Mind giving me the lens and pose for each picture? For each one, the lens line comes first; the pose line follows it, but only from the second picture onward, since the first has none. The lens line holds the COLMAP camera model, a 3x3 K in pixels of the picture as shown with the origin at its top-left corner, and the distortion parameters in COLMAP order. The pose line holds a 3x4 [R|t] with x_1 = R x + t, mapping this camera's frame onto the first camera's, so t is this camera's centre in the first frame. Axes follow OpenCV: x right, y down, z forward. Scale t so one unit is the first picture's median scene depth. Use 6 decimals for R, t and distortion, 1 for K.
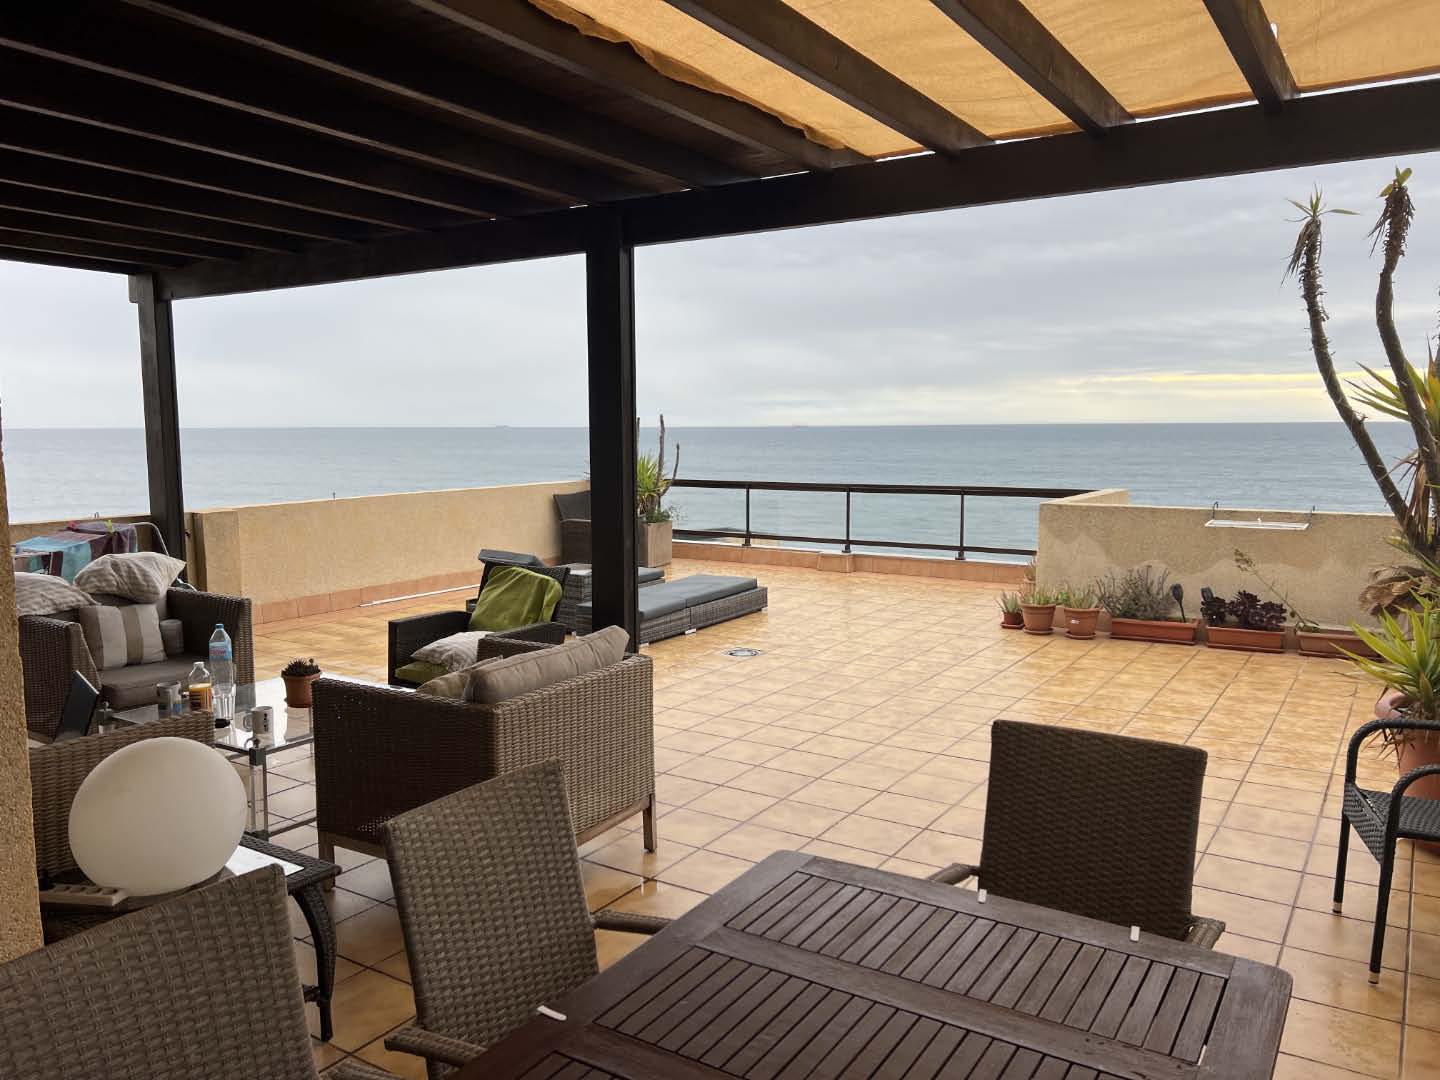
lens RADIAL K [[1094.8, 0, 701.7], [0, 1094.8, 544.9], [0, 0, 1]] dist [0.082779, -0.099732]
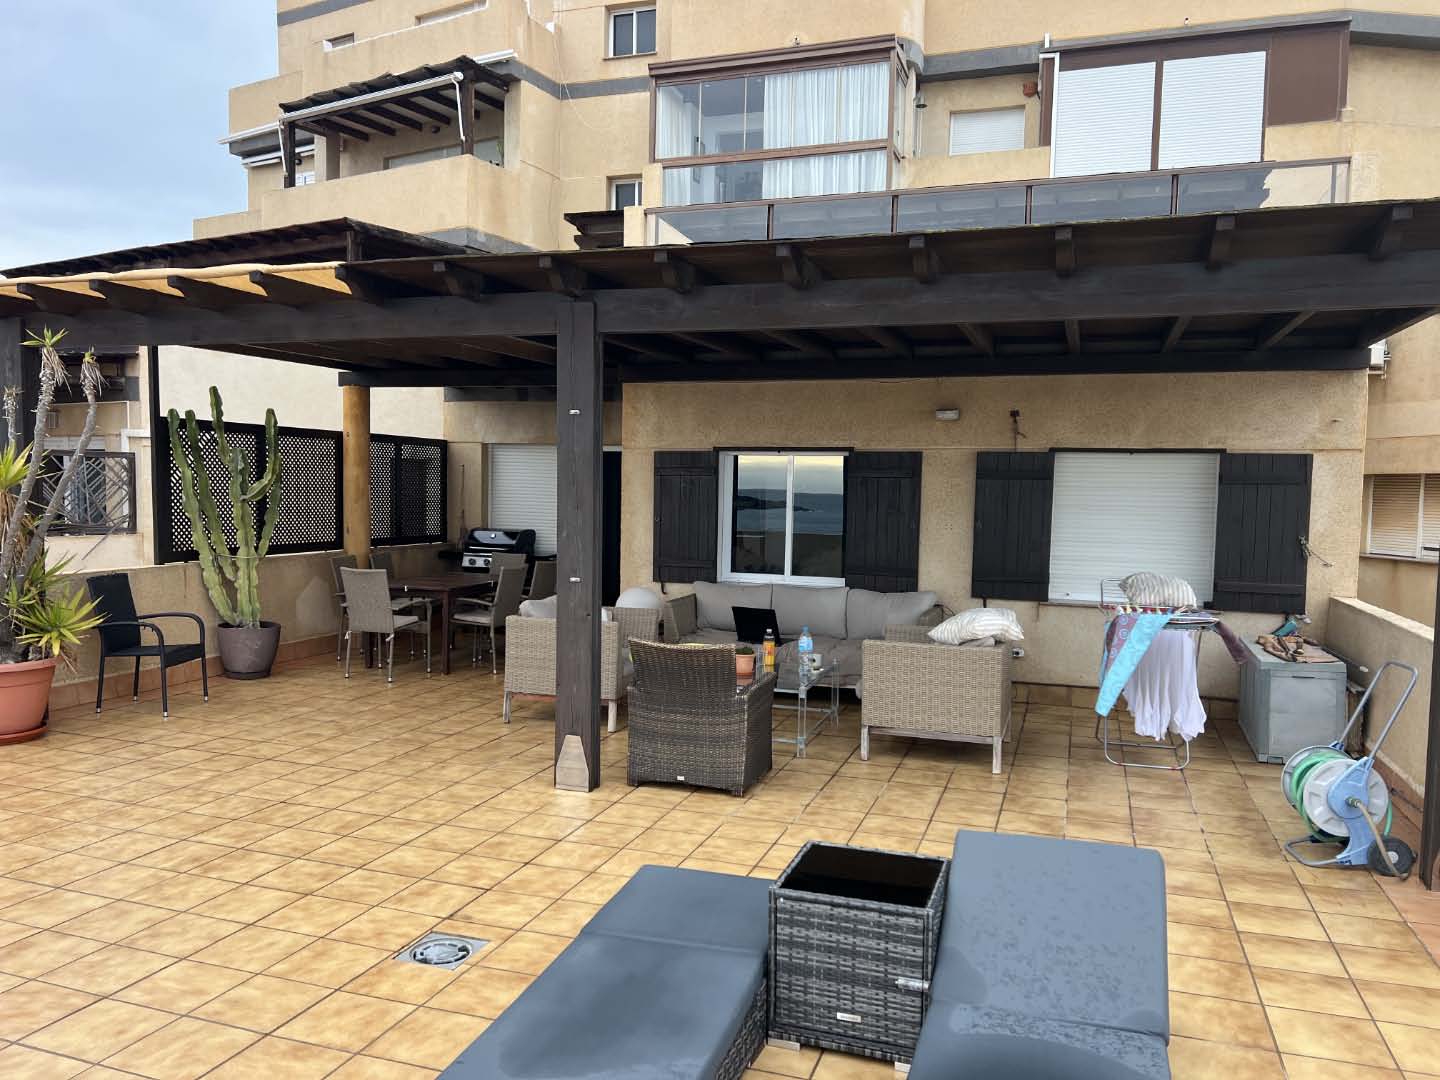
lens RADIAL K [[1094.8, 0, 701.7], [0, 1094.8, 544.9], [0, 0, 1]] dist [0.082779, -0.099732]
pose [[-0.969732, 0.002629, -0.244157, 0.045367], [-0.036333, 0.987256, 0.154938, -0.168362], [0.241453, 0.159119, -0.957278, 1.491793]]
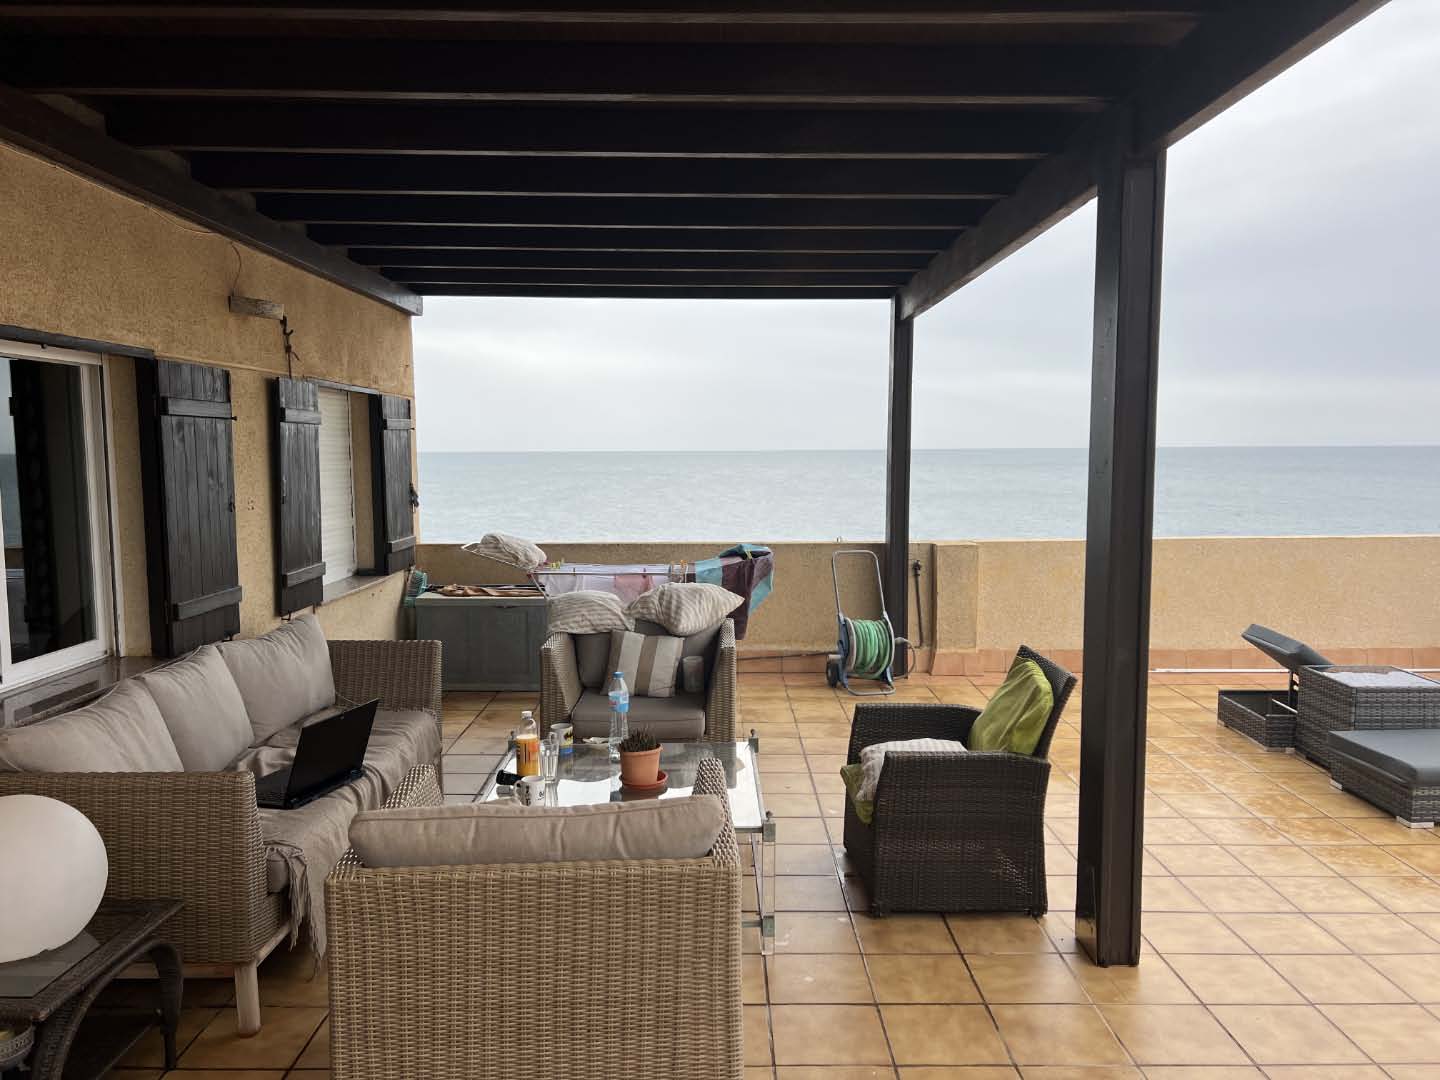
lens RADIAL K [[1094.8, 0, 701.7], [0, 1094.8, 544.9], [0, 0, 1]] dist [0.082779, -0.099732]
pose [[0.547144, 0.076834, -0.833505, 0.222290], [-0.087793, 0.995553, 0.034141, -0.044663], [0.832422, 0.054496, 0.551457, 0.348953]]
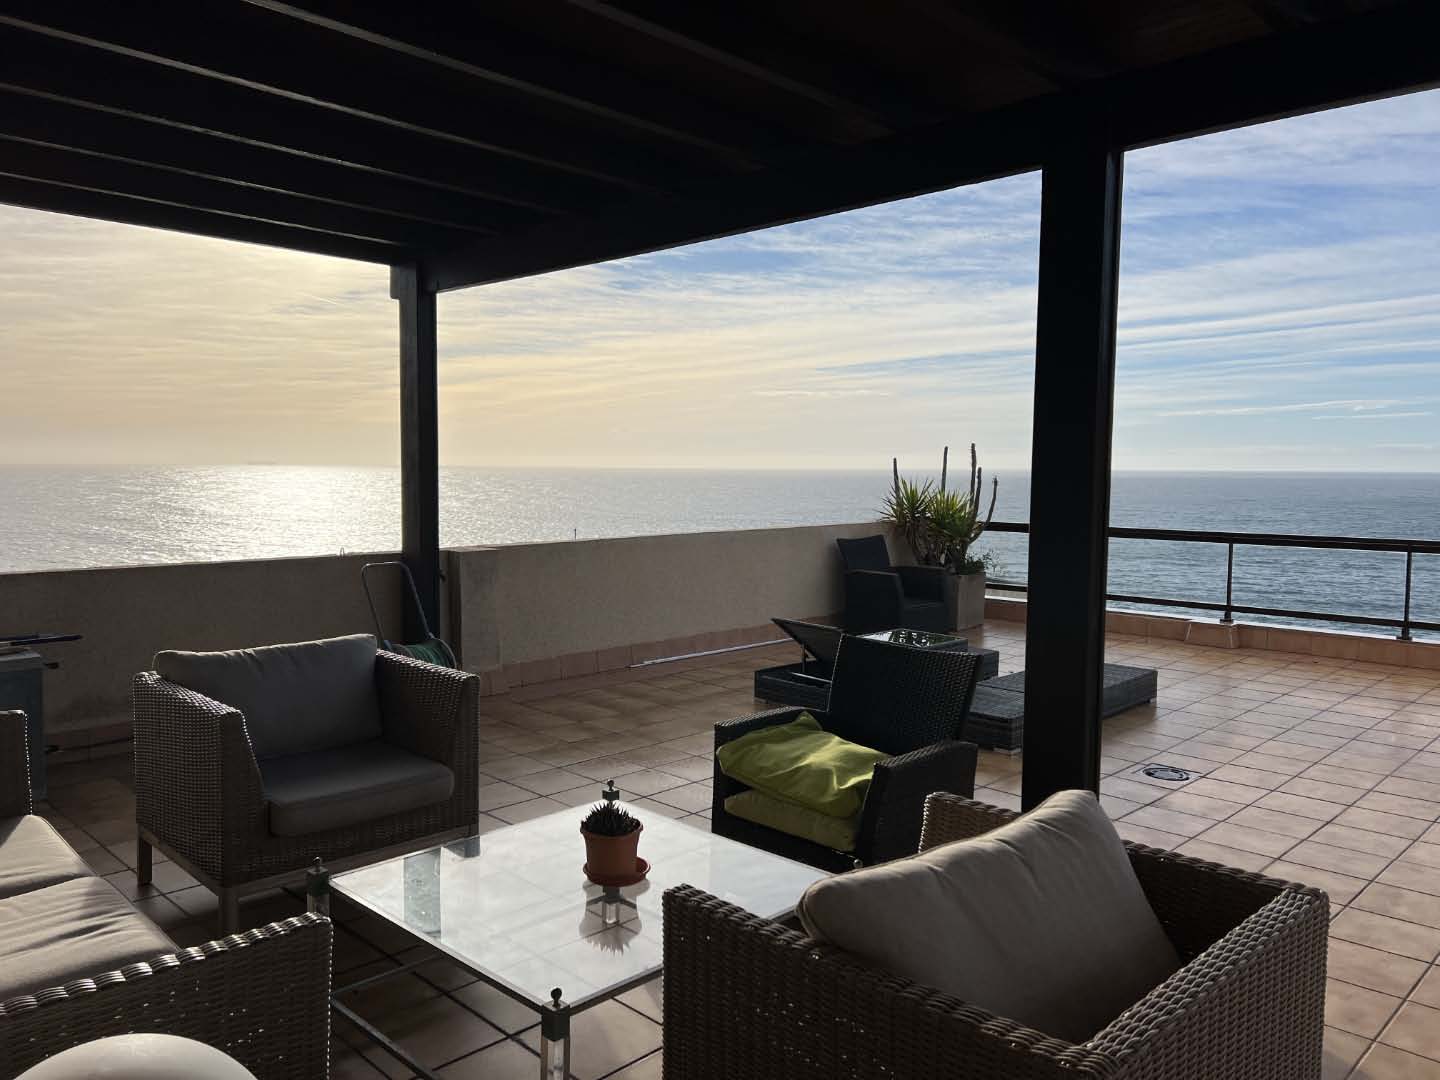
lens RADIAL K [[1094.8, 0, 701.7], [0, 1094.8, 544.9], [0, 0, 1]] dist [0.082779, -0.099732]
pose [[0.980184, 0.027279, -0.196200, -0.119782], [-0.034347, 0.998874, -0.032712, -0.013576], [0.195087, 0.038802, 0.980018, 0.245775]]
